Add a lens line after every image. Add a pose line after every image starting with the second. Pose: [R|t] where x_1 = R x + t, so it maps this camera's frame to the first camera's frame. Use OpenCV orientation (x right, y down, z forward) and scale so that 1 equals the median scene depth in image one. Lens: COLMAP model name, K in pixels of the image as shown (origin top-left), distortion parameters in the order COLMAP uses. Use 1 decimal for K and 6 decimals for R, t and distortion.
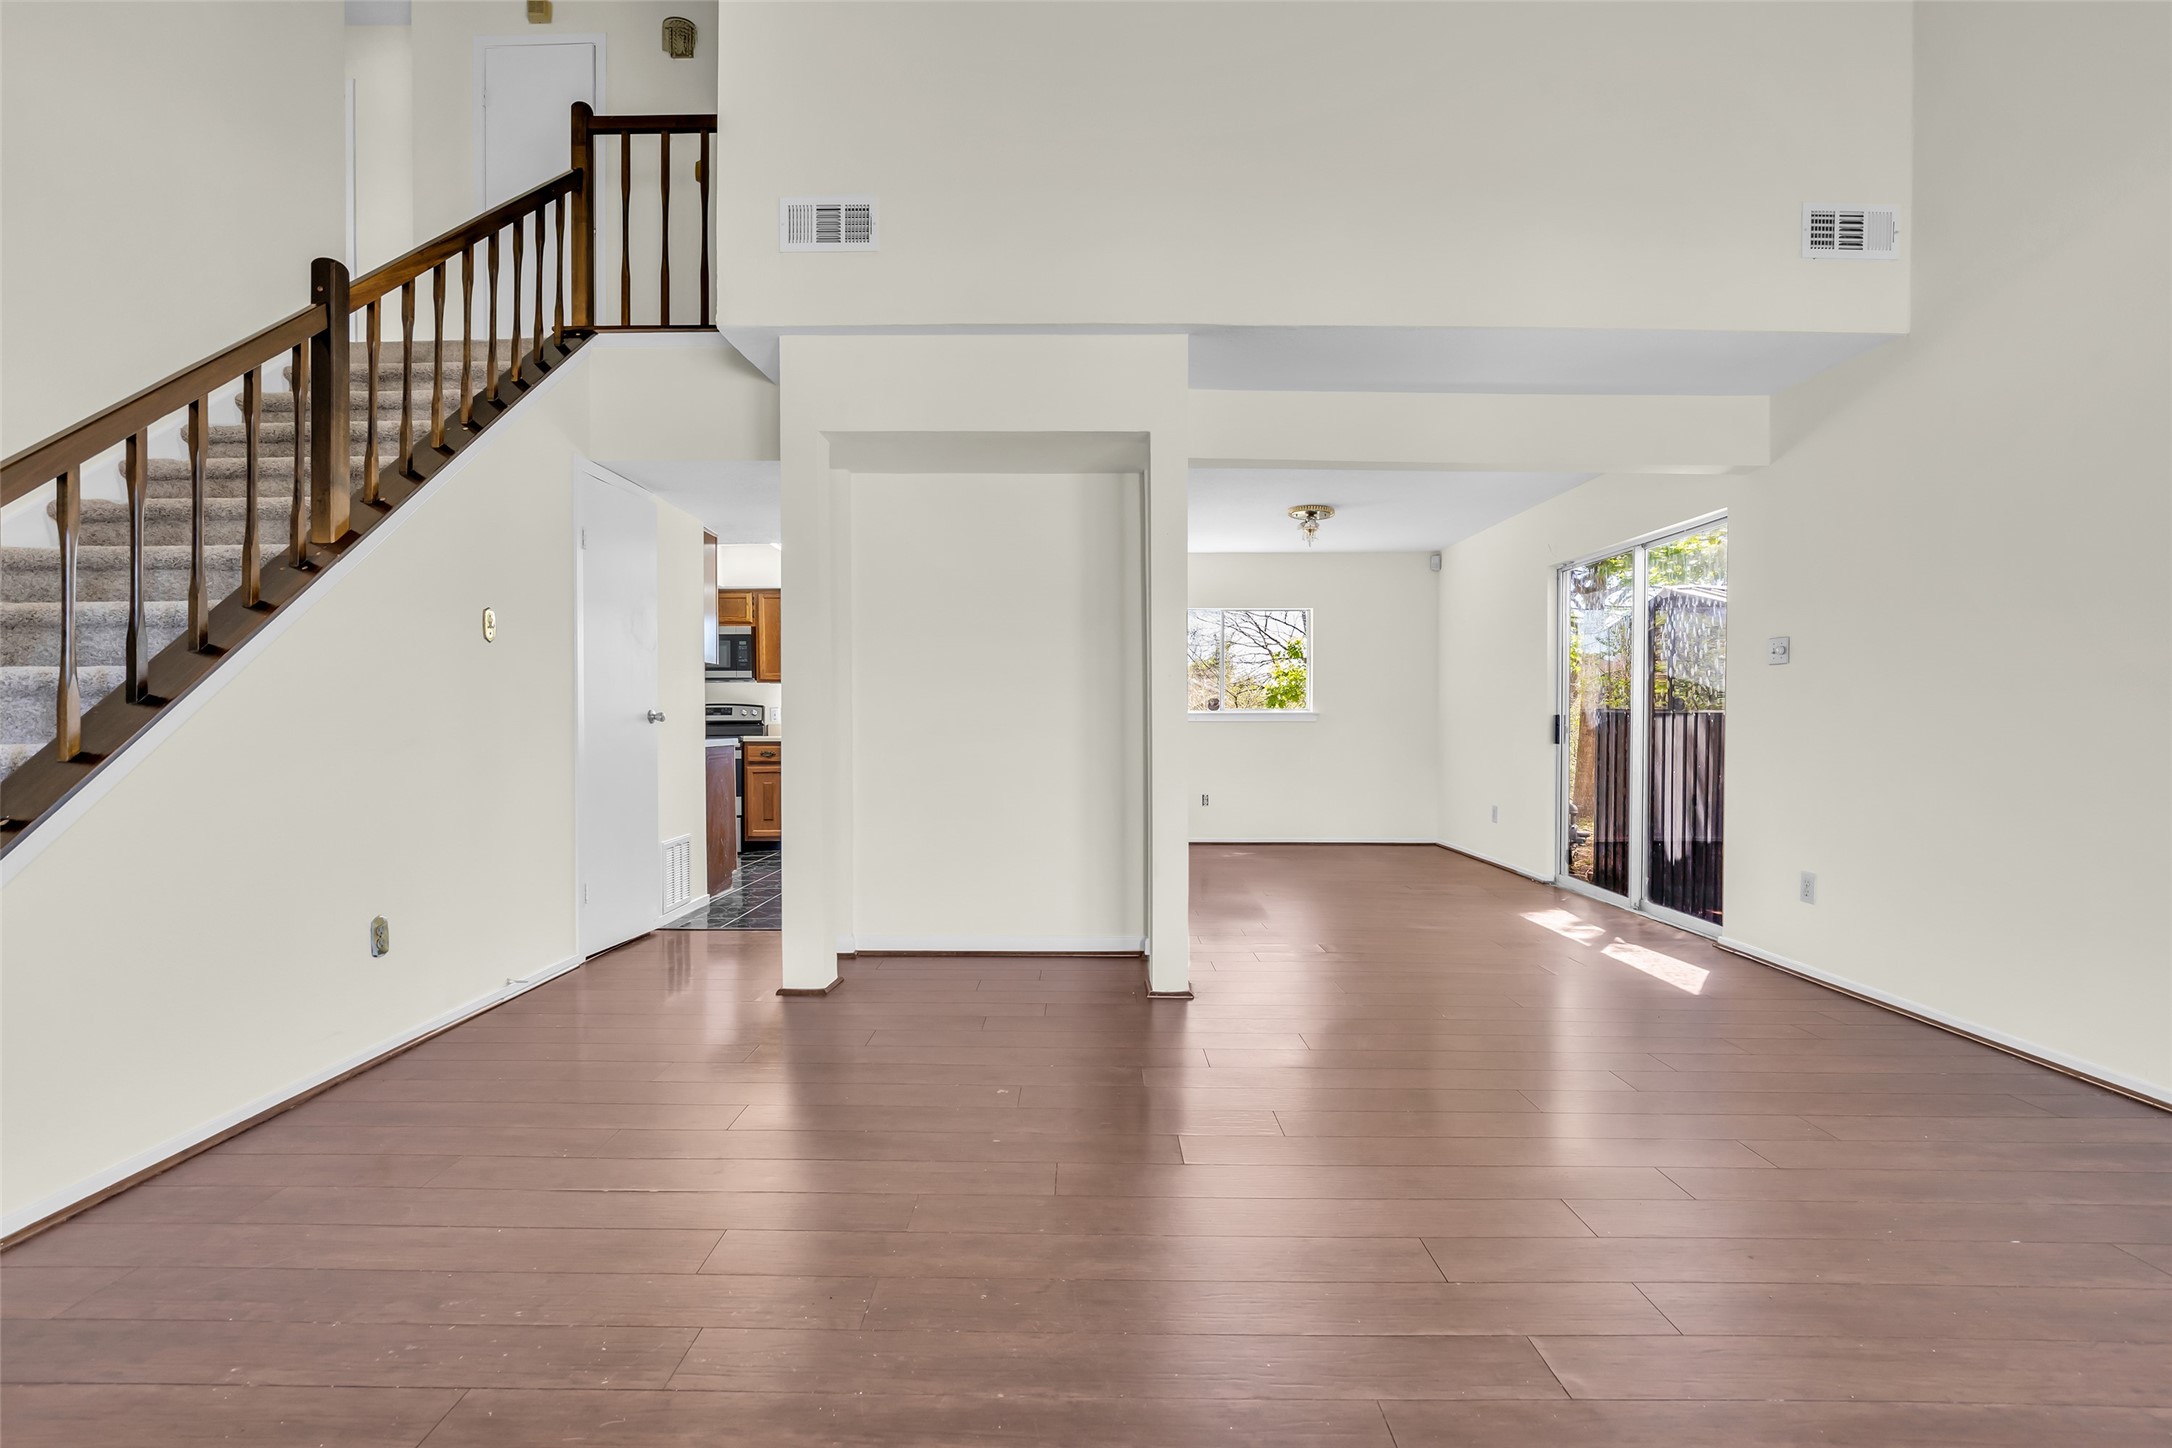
lens RADIAL K [[1003.1, 0, 1077.3], [0, 1003.1, 739.2], [0, 0, 1]] dist [-0.017498, 0.004945]
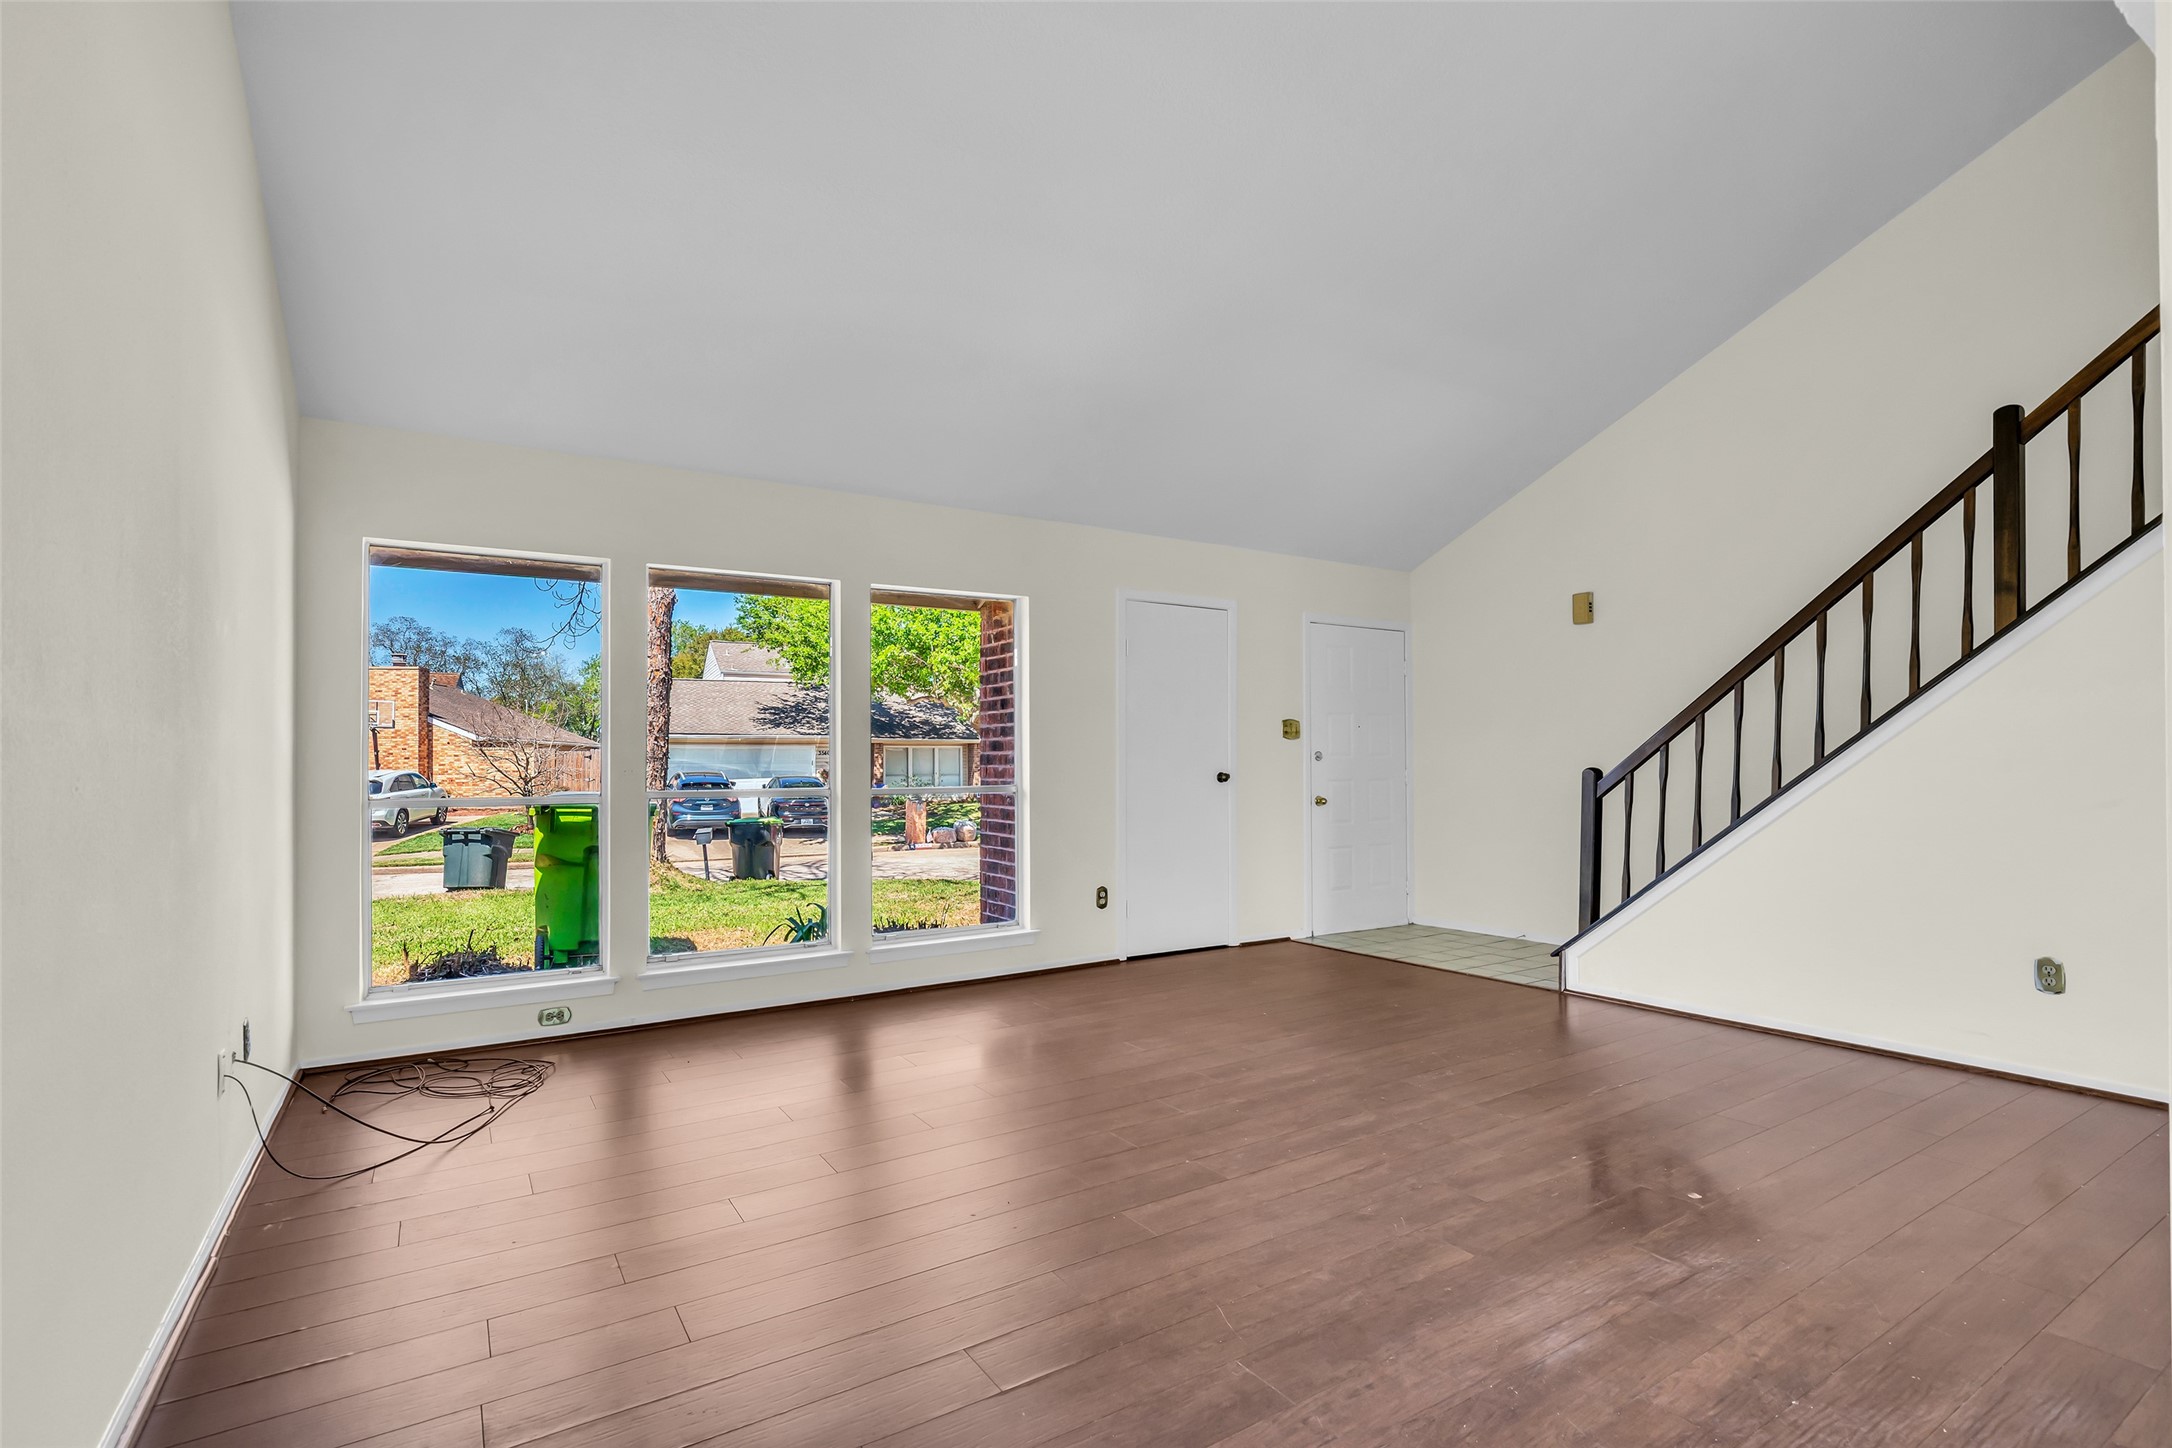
lens RADIAL K [[1003.1, 0, 1052.9], [0, 1003.1, 770.0], [0, 0, 1]] dist [-0.017498, 0.004945]
pose [[-0.856734, 0.014526, -0.515555, 0.679233], [0.000336, 0.999619, 0.027606, -0.055888], [0.515759, 0.023478, -0.856412, 1.101941]]
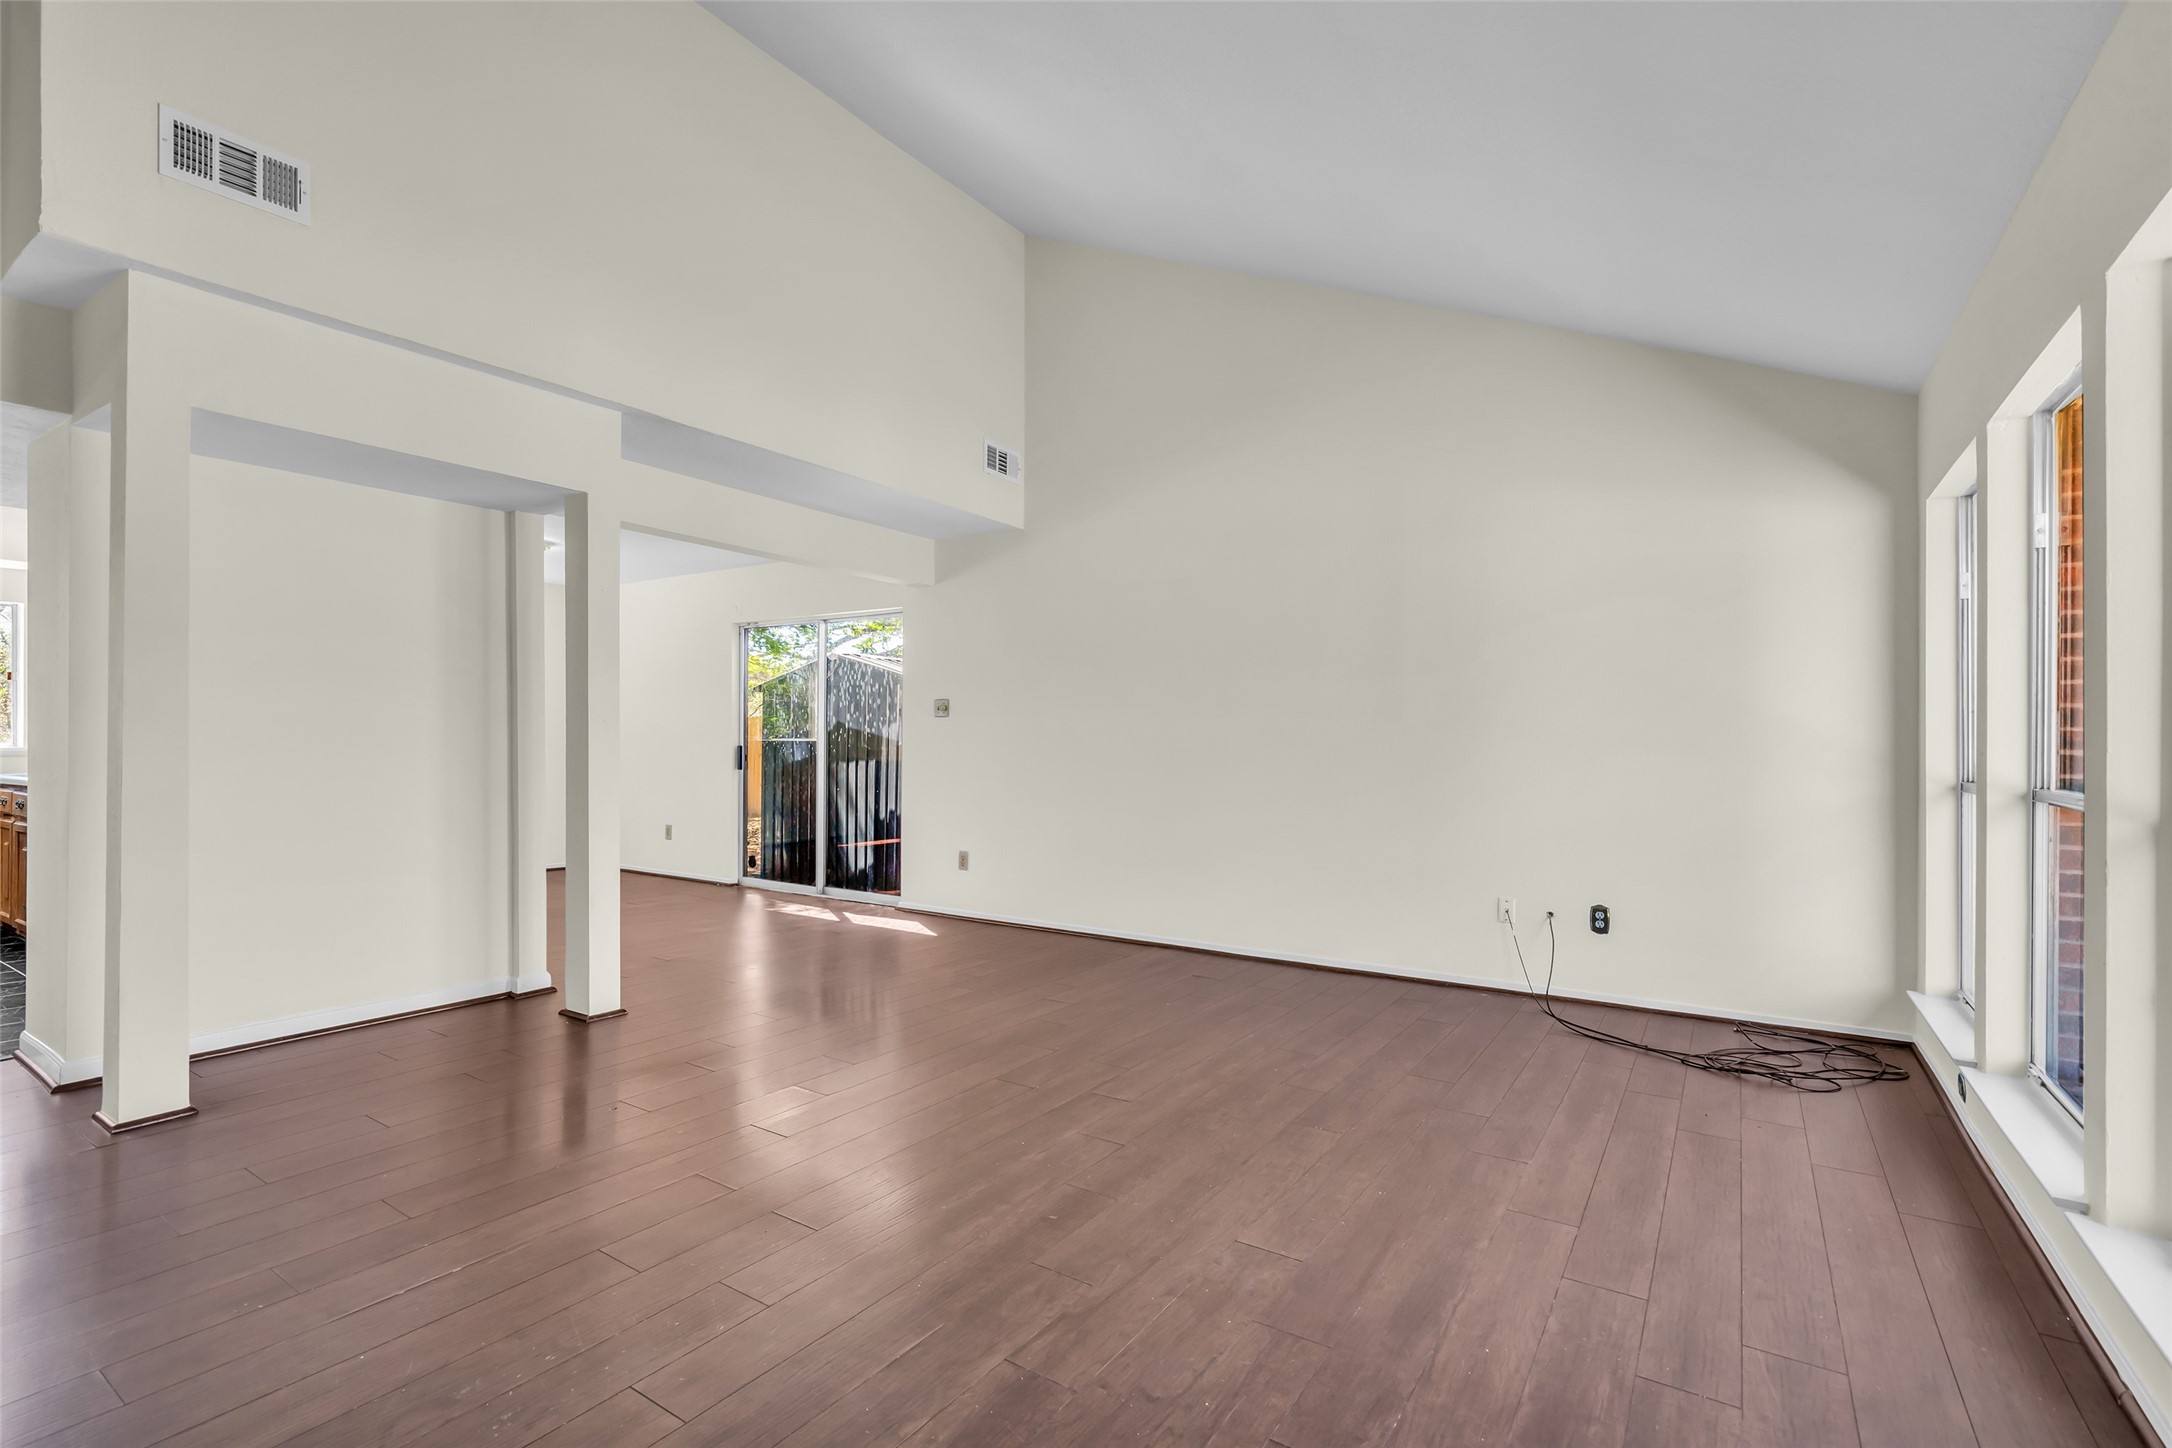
lens RADIAL K [[1003.1, 0, 1087.4], [0, 1003.1, 730.8], [0, 0, 1]] dist [-0.017498, 0.004945]
pose [[0.541741, 0.009987, 0.840486, -0.531839], [0.009630, 0.999790, -0.018087, -0.027050], [-0.840490, 0.017893, 0.541531, -0.025875]]
